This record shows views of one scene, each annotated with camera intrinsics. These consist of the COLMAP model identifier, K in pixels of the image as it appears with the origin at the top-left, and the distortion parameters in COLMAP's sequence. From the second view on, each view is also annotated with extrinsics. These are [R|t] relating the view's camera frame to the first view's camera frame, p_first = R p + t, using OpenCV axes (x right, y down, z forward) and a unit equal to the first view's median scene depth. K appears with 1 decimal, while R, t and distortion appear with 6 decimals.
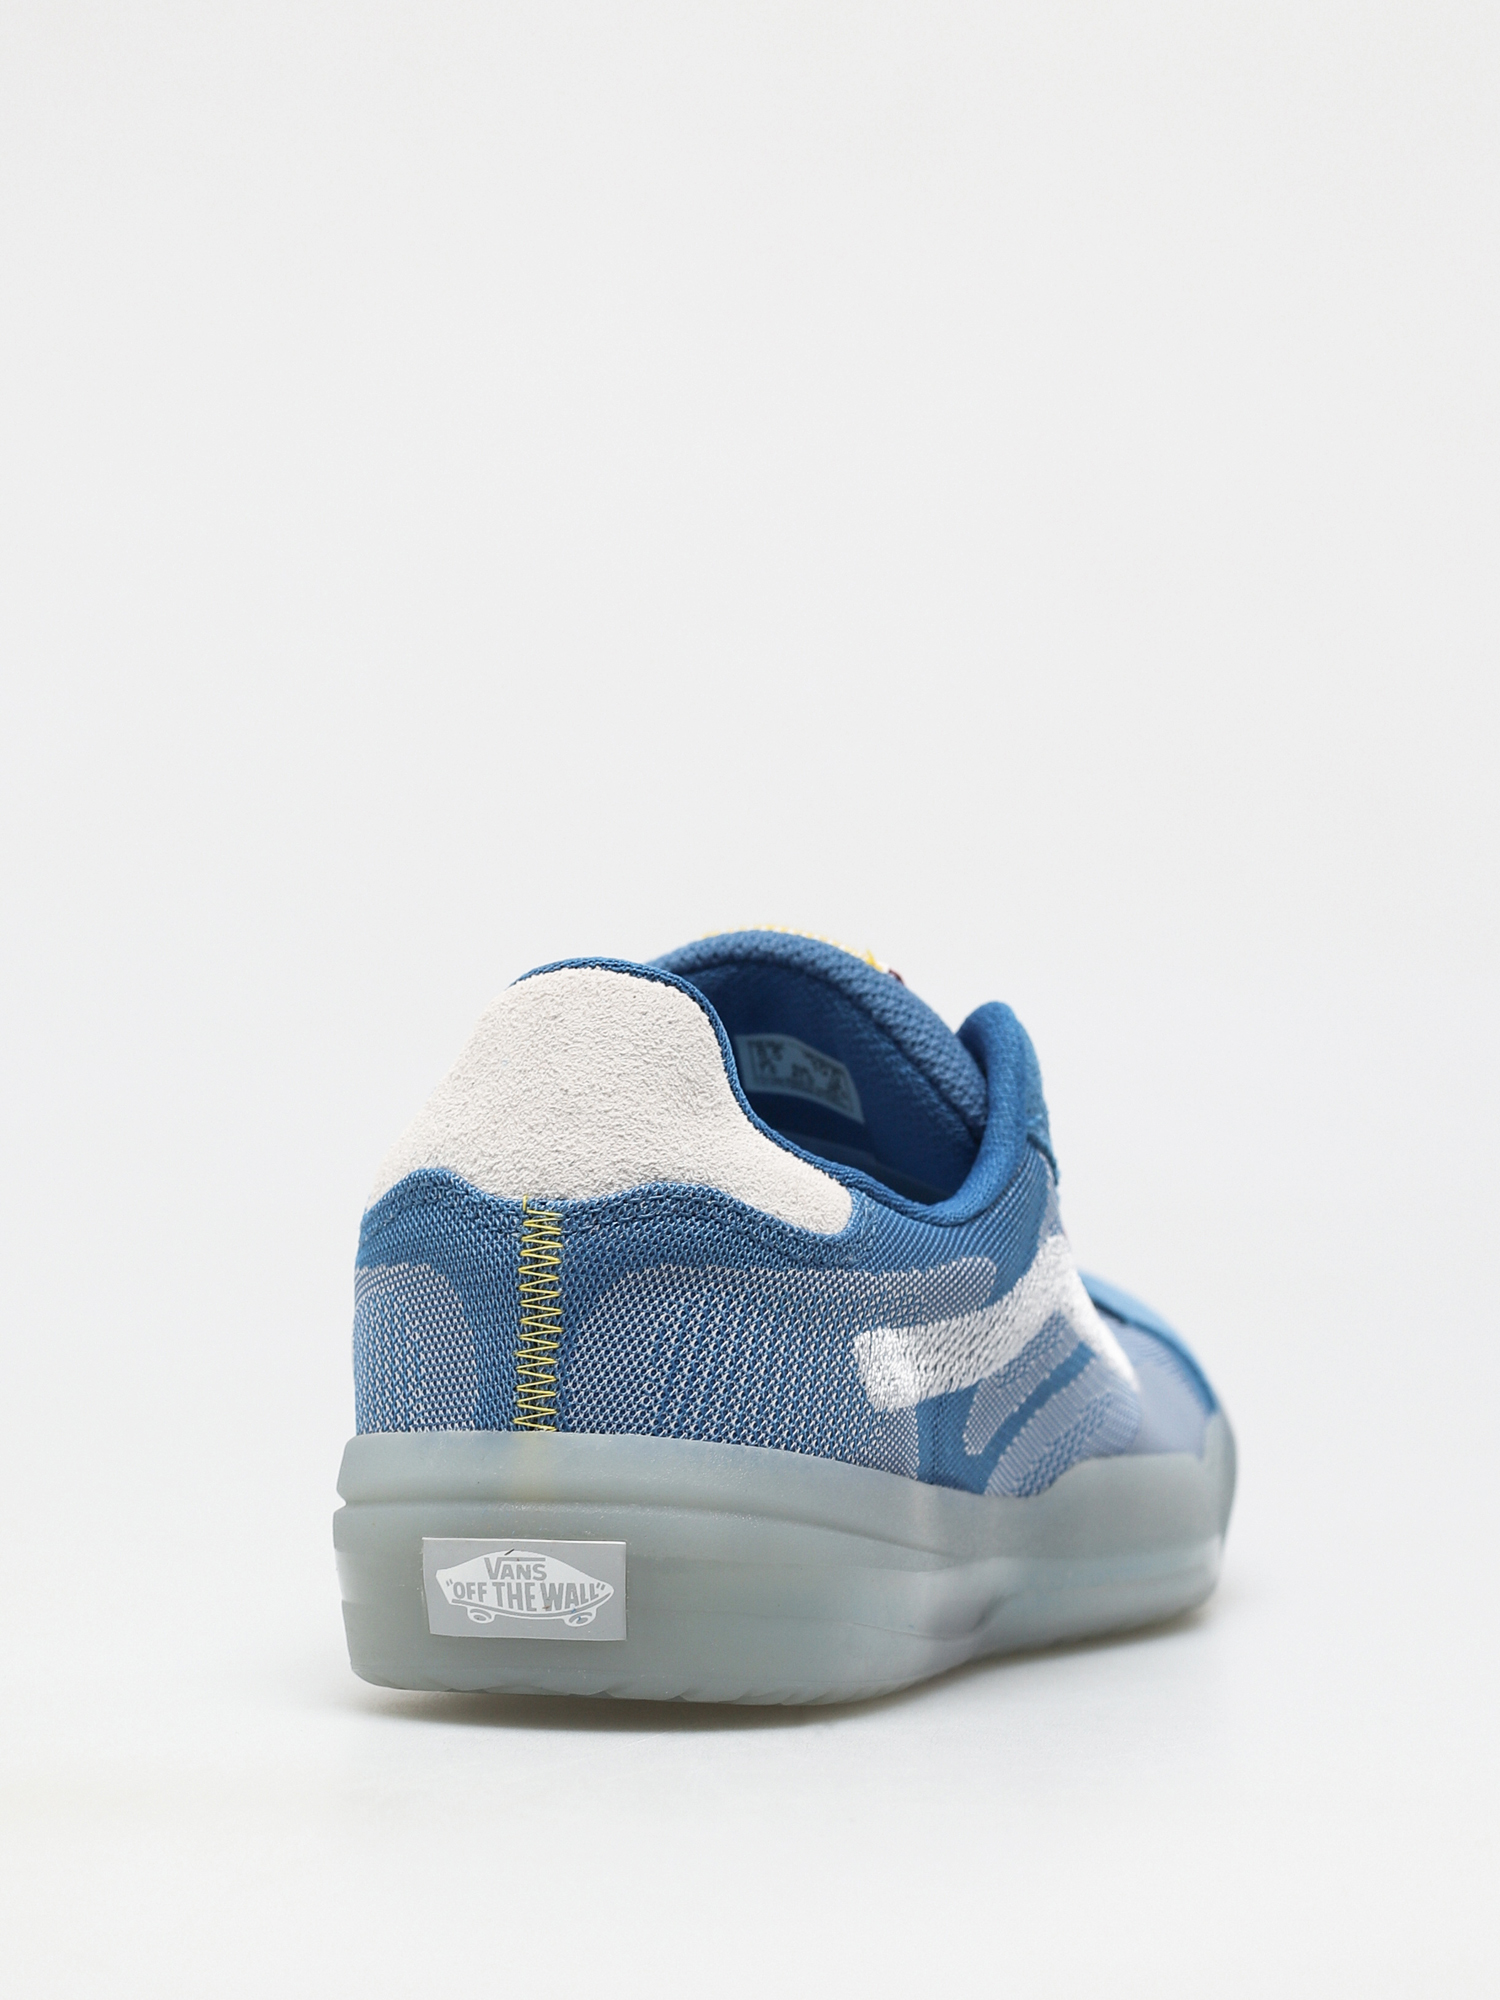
lens RADIAL K [[6682.2, 0, 750.0], [0, 6682.2, 1000.0], [0, 0, 1]] dist [-0.166616, -0.073921]
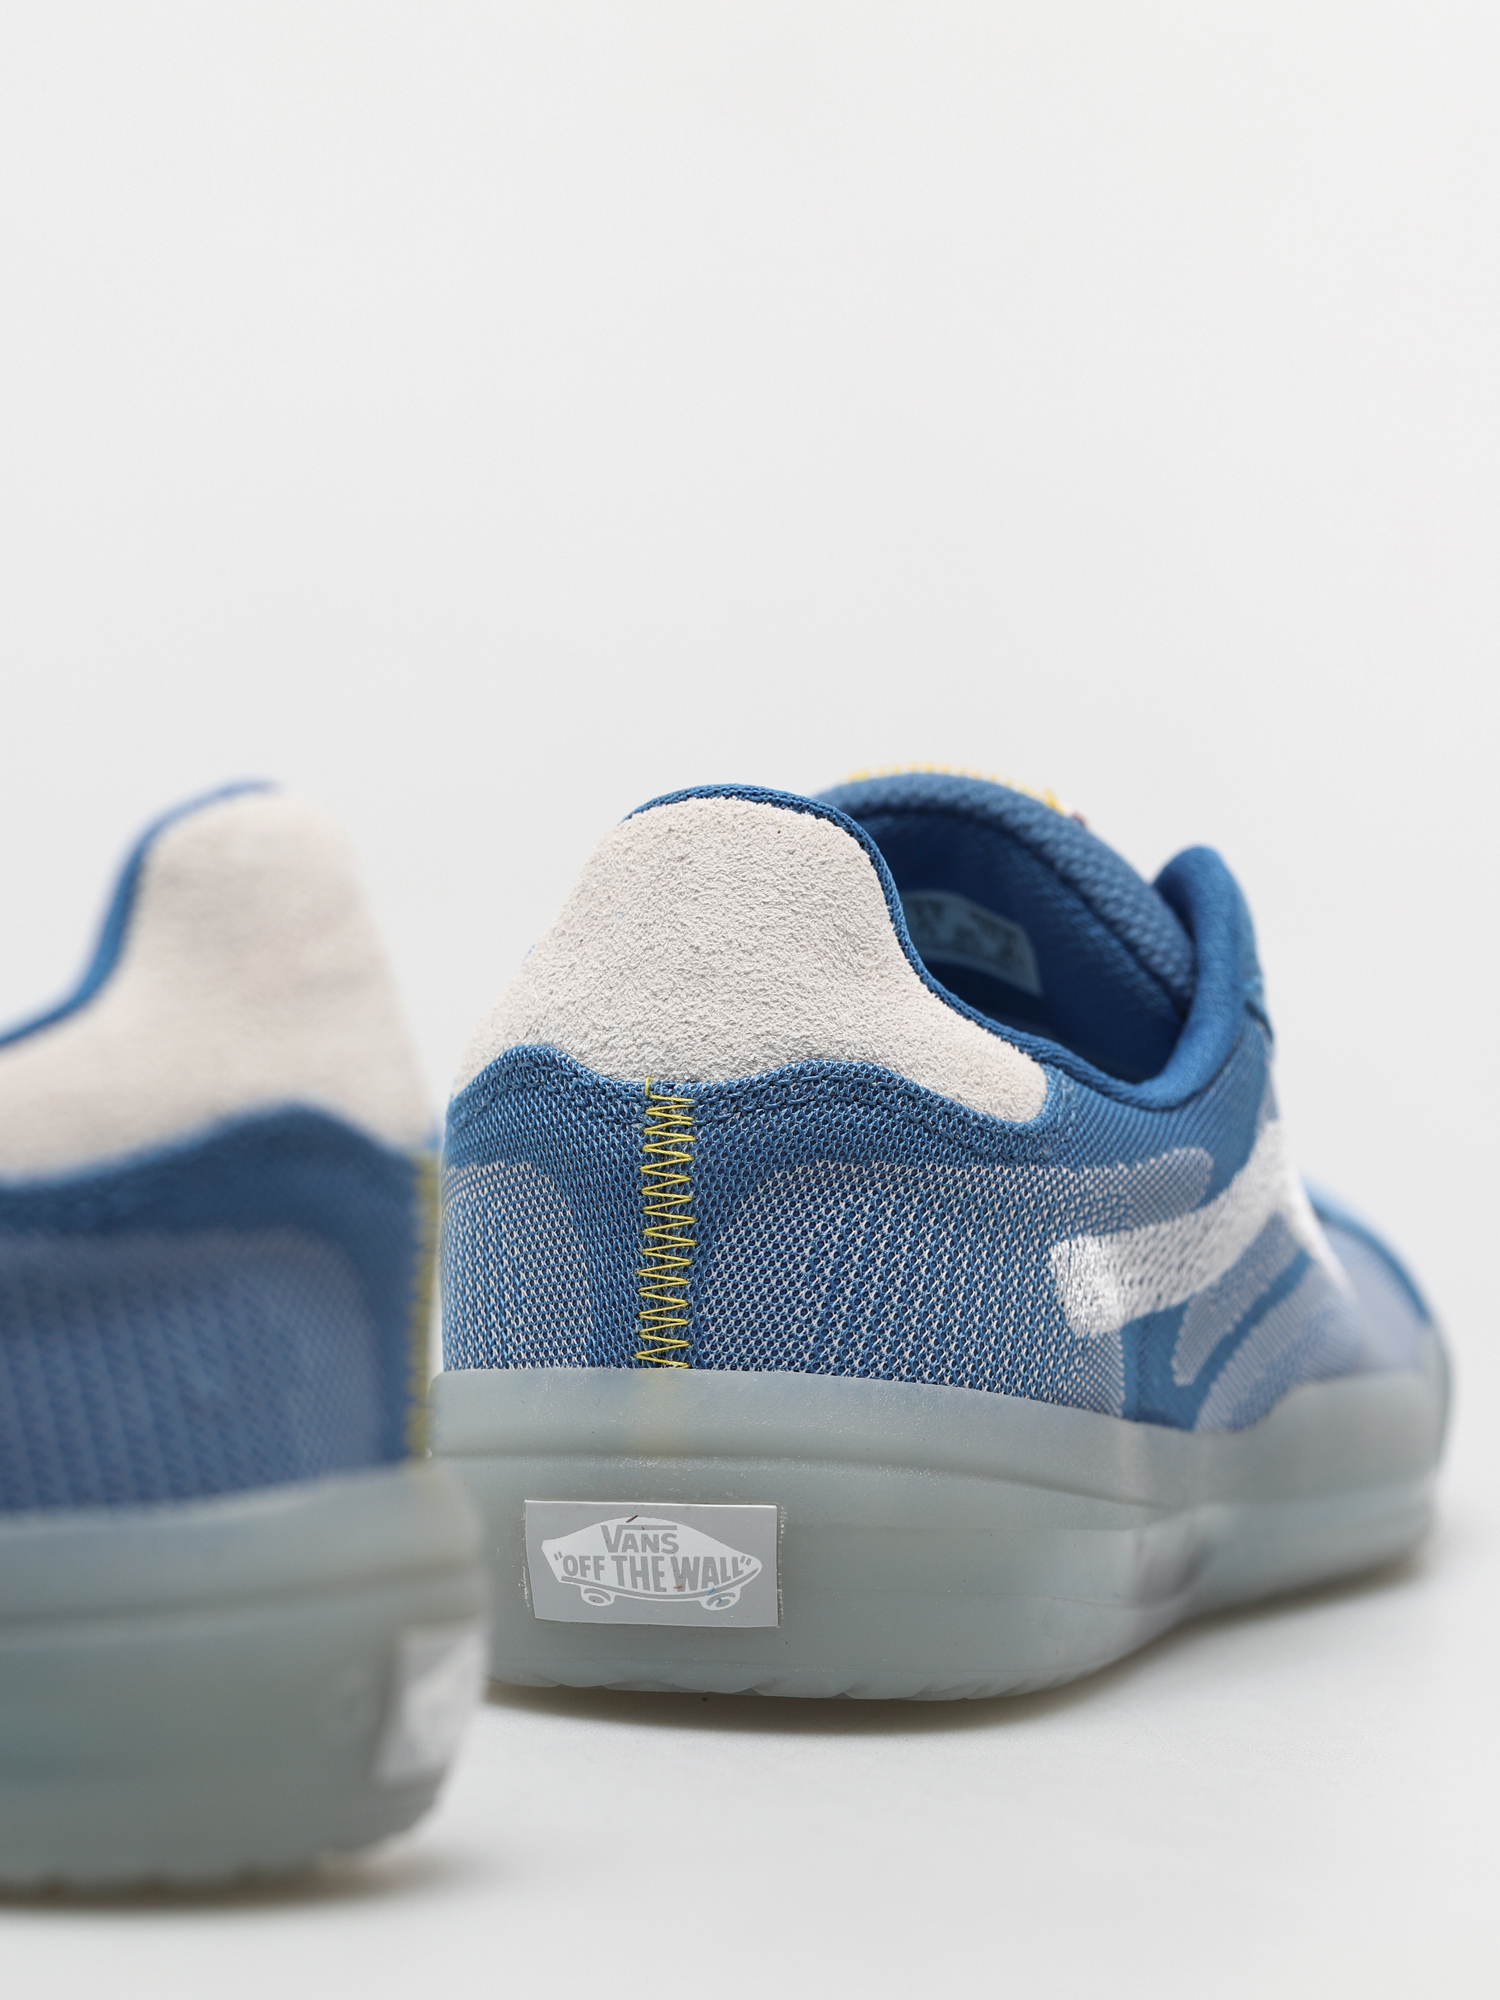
lens RADIAL K [[6682.2, 0, 750.0], [0, 6682.2, 1000.0], [0, 0, 1]] dist [-0.166616, -0.073921]
pose [[0.999864, -0.007506, -0.014695, -0.009246], [0.007754, 0.999827, 0.016920, 0.006260], [0.014566, -0.017031, 0.999749, 0.188997]]
